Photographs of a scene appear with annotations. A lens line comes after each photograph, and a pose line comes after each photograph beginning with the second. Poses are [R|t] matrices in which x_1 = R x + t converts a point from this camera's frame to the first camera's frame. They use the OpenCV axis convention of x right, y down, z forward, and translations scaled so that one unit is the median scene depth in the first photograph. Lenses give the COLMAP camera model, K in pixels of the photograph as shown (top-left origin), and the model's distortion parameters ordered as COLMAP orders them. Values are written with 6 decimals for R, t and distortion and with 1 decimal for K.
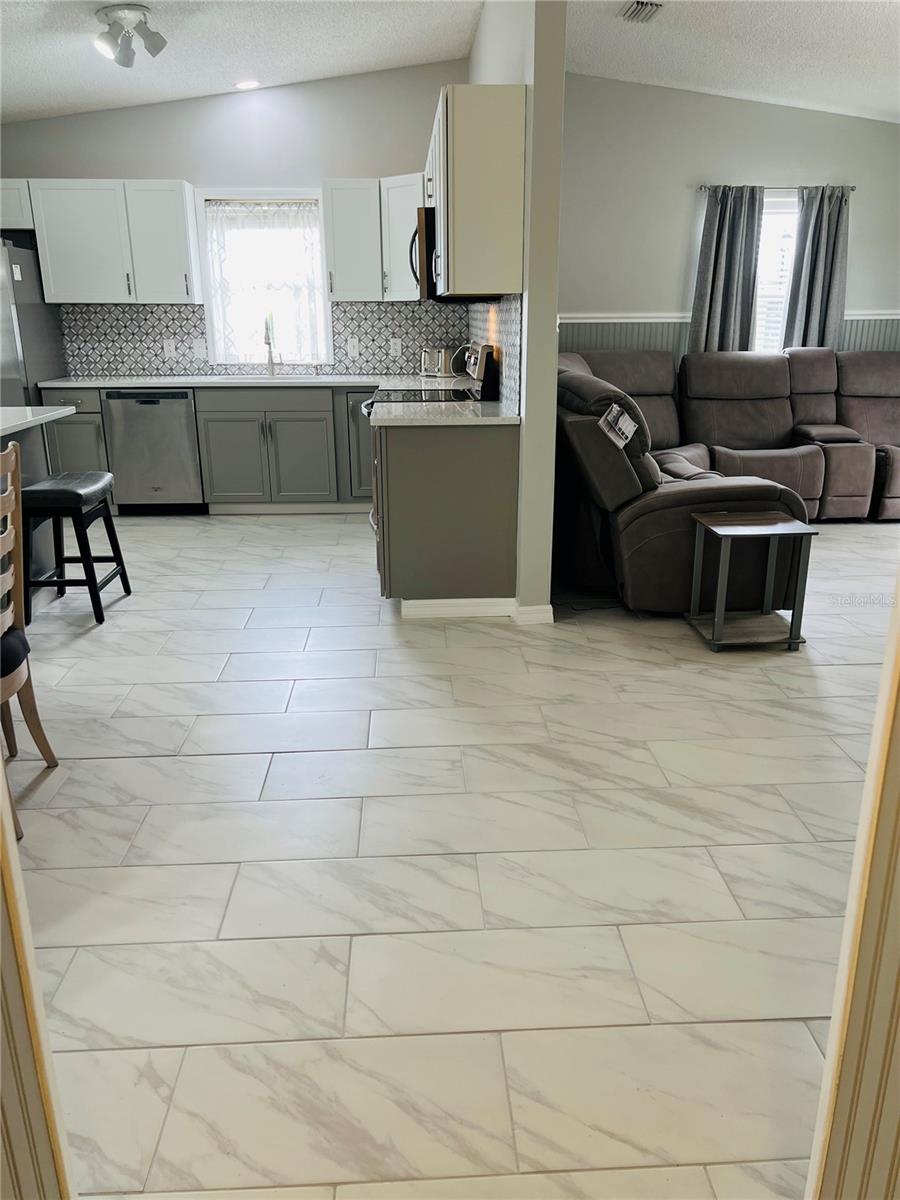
lens RADIAL K [[888.2, 0, 451.4], [0, 888.2, 609.5], [0, 0, 1]] dist [0.003052, -0.007465]
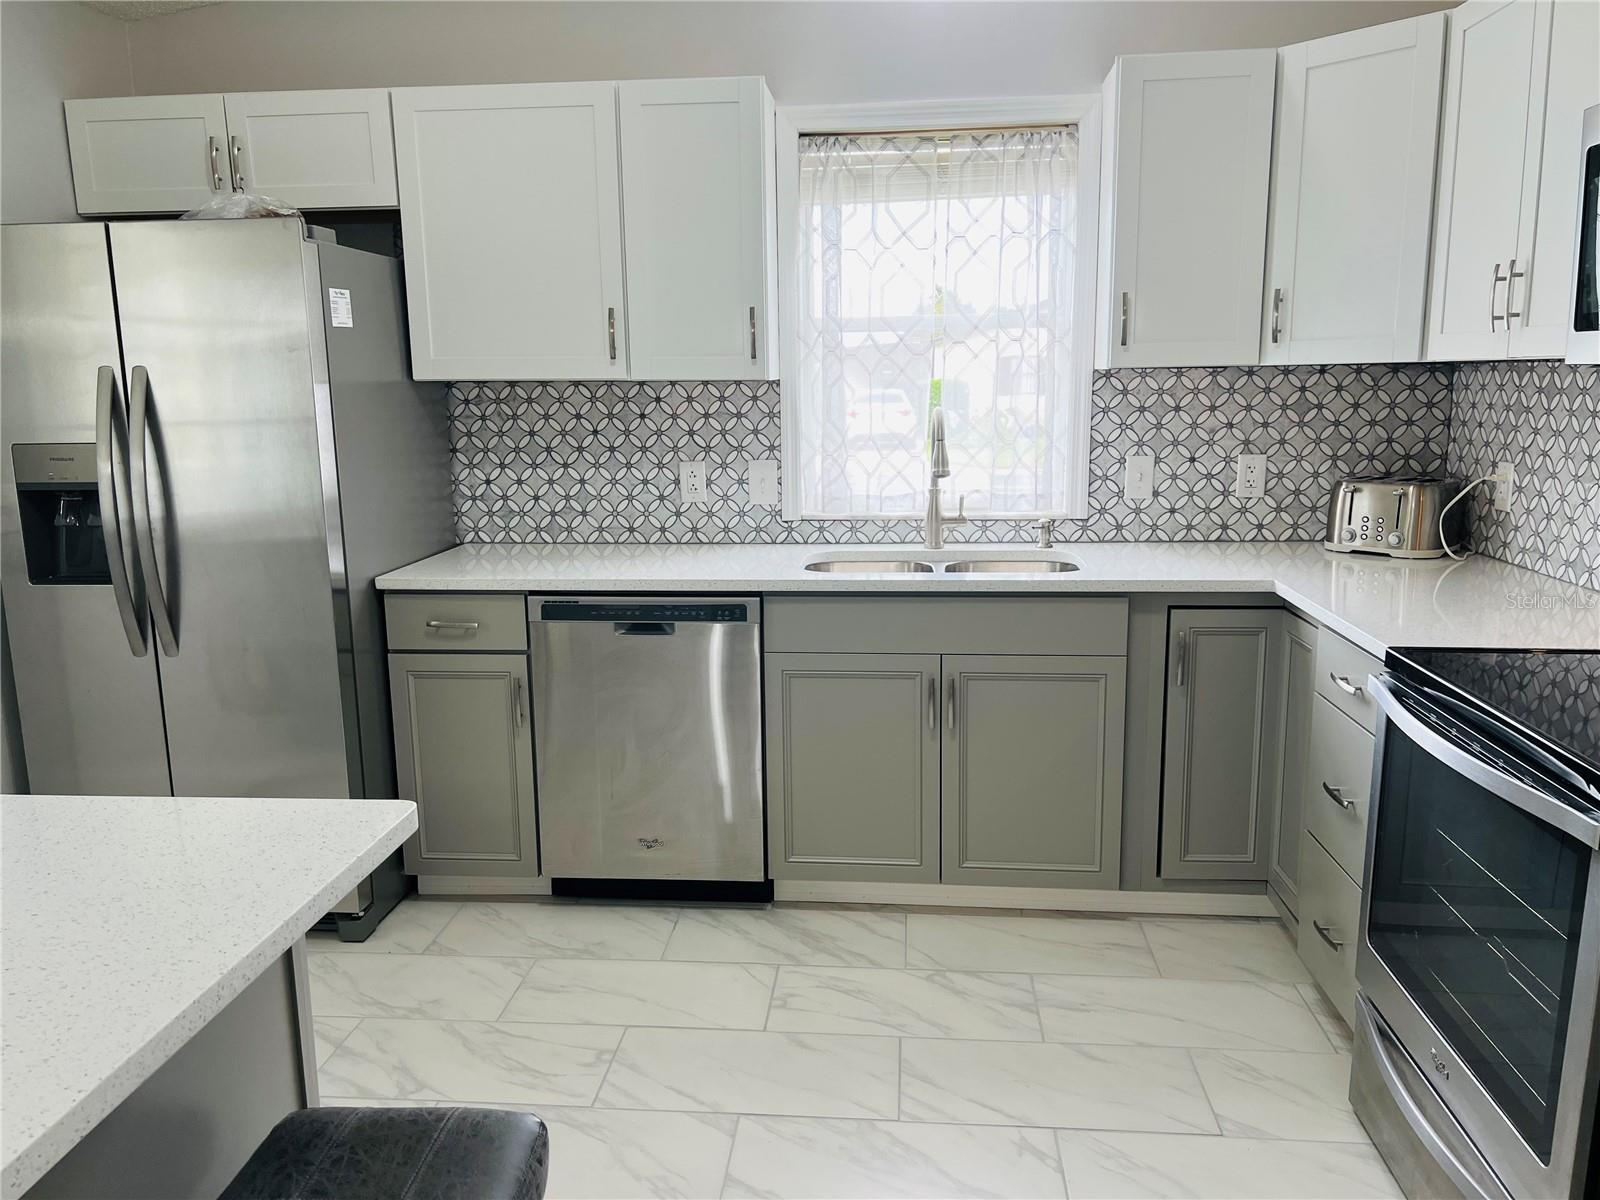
lens RADIAL K [[1198.9, 0, 793.1], [0, 1198.9, 596.9], [0, 0, 1]] dist [0.111000, -0.180398]
pose [[0.988001, 0.015644, -0.153656, -0.184847], [-0.036774, 0.990074, -0.135653, -0.166847], [0.150008, 0.139676, 0.978769, 0.464250]]
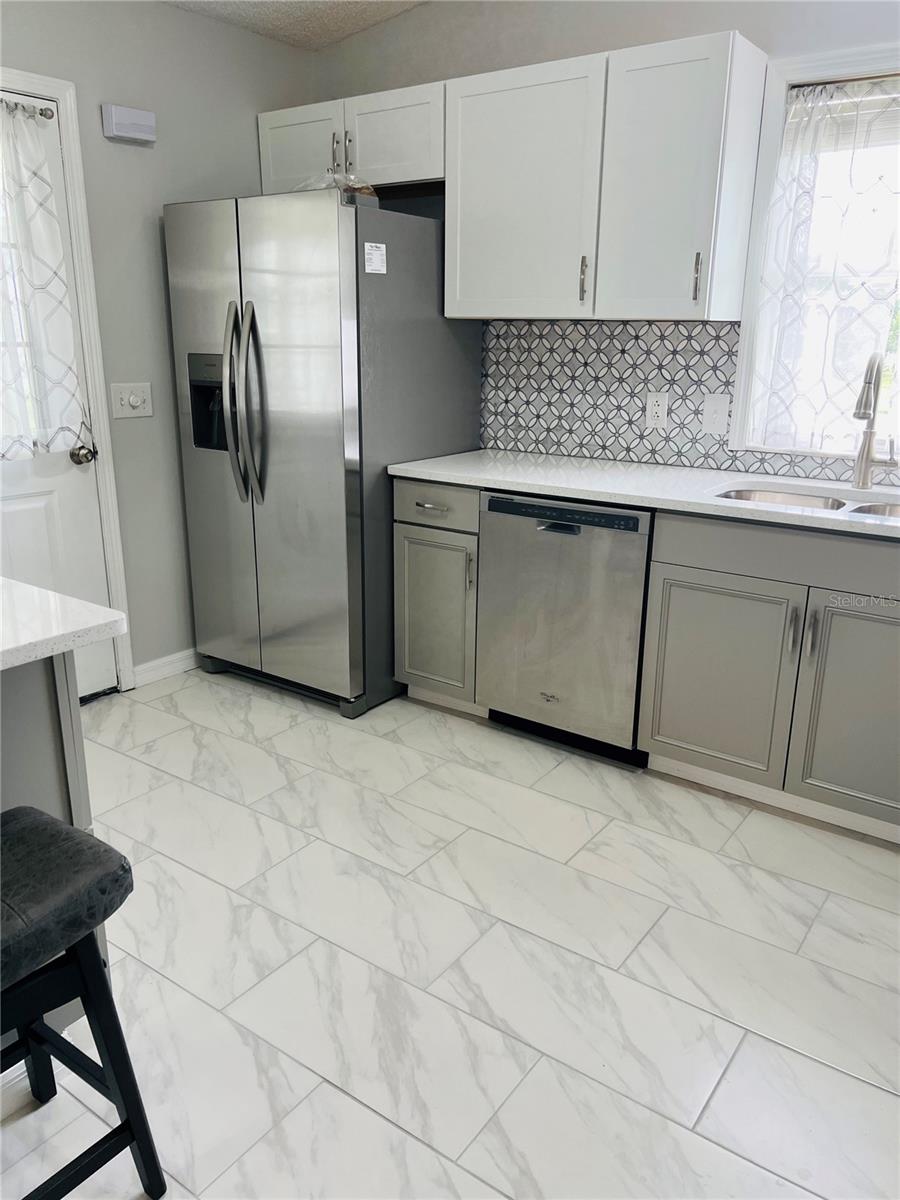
lens RADIAL K [[899.2, 0, 450.0], [0, 899.2, 600.0], [0, 0, 1]] dist [0.111000, -0.180398]
pose [[0.774388, 0.188891, -0.603857, -0.083235], [-0.210434, 0.976955, 0.035738, -0.187483], [0.596692, 0.099397, 0.796291, 0.548405]]
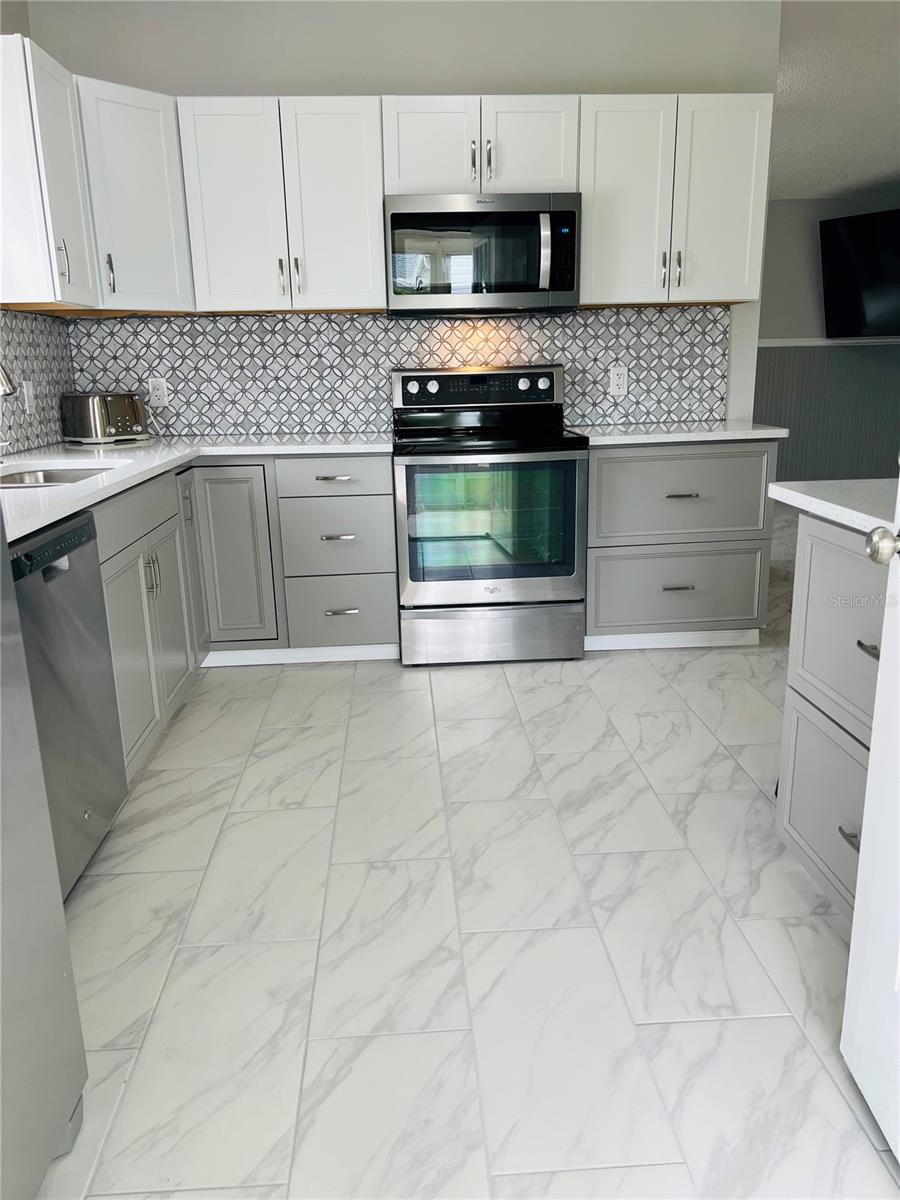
lens RADIAL K [[895.6, 0, 447.5], [0, 895.6, 606.4], [0, 0, 1]] dist [0.138597, -0.281556]
pose [[0.000431, -0.256128, 0.966643, -0.624304], [0.336533, 0.910297, 0.241049, -0.236541], [-0.941671, 0.325204, 0.086588, 0.784345]]
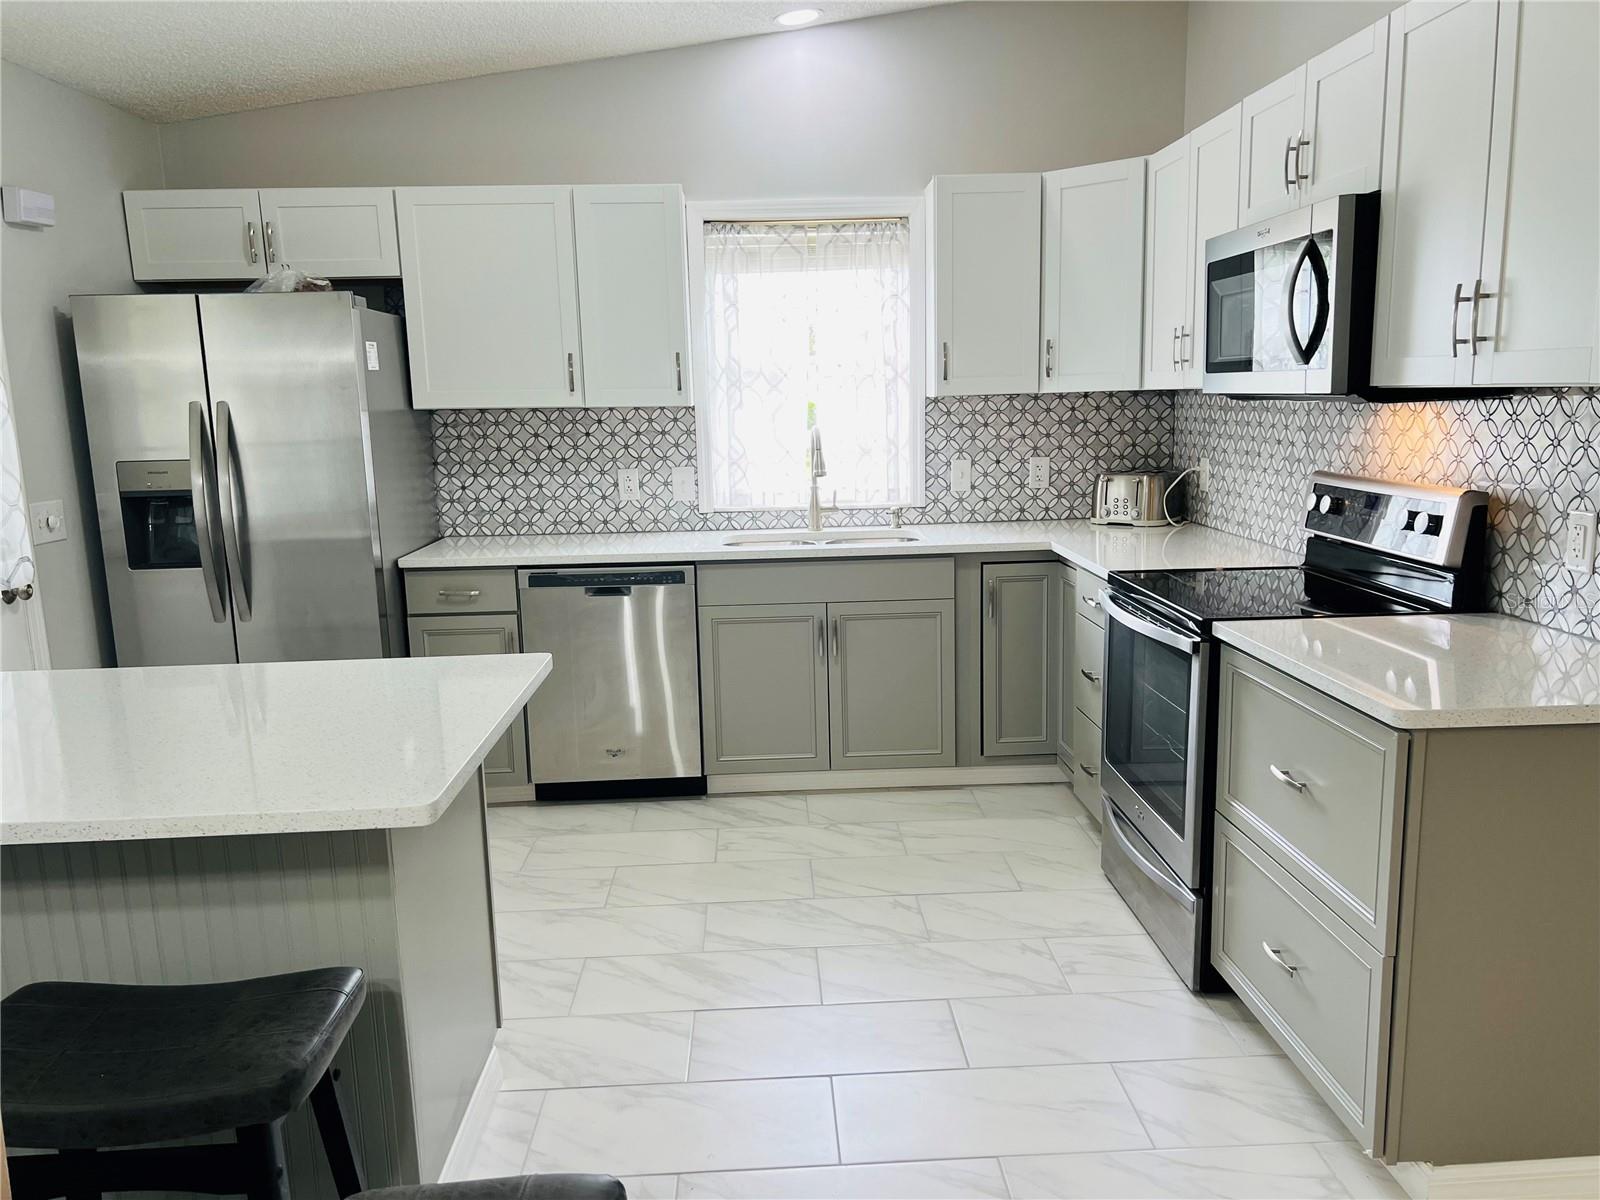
lens RADIAL K [[1194.2, 0, 800.0], [0, 1194.2, 600.0], [0, 0, 1]] dist [0.138597, -0.281556]
pose [[0.999541, -0.017950, -0.024402, -0.198205], [0.014073, 0.988484, -0.150669, -0.112835], [0.026826, 0.150257, 0.988283, 0.289007]]
